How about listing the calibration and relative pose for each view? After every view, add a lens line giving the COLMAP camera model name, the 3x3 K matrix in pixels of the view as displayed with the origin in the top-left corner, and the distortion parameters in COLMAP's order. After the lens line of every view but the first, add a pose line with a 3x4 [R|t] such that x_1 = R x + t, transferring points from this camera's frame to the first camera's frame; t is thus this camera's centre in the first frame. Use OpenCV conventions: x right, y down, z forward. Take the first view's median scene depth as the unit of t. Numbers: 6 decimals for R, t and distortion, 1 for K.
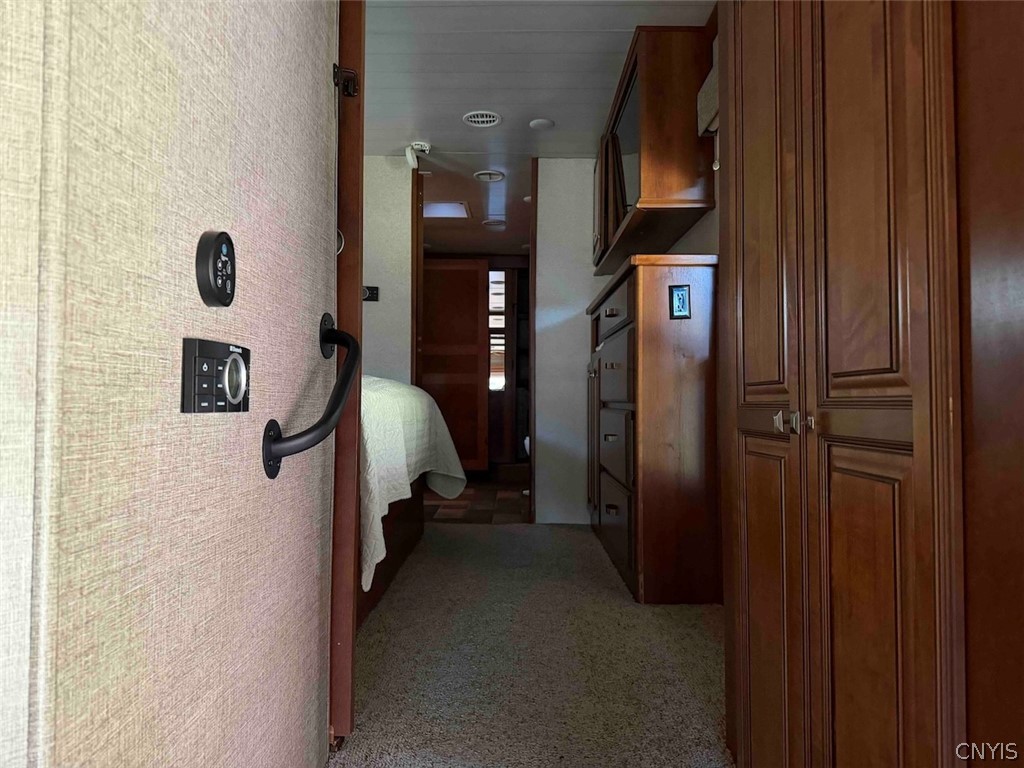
lens RADIAL K [[718.1, 0, 512.0], [0, 718.1, 384.0], [0, 0, 1]] dist [0.065264, -0.091319]
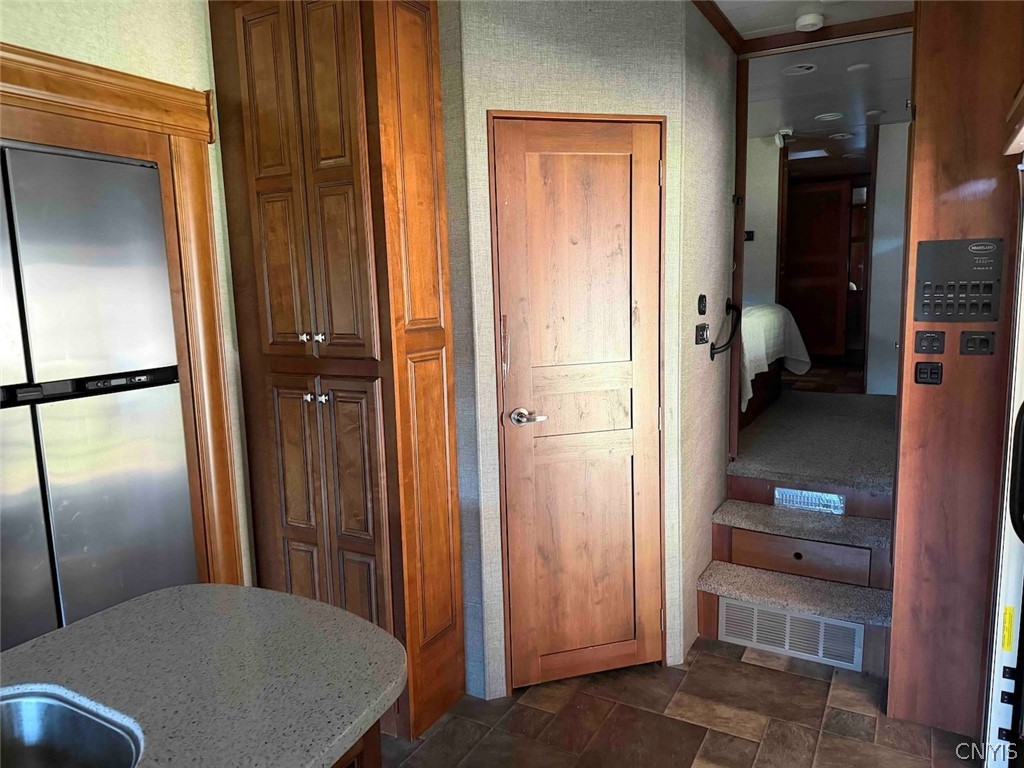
lens RADIAL K [[718.1, 0, 512.0], [0, 718.1, 384.0], [0, 0, 1]] dist [0.065264, -0.091319]
pose [[0.873368, 0.041019, -0.485331, 0.156842], [0.041244, 0.986640, 0.157607, -0.109306], [0.485312, -0.157666, 0.860008, -0.774011]]
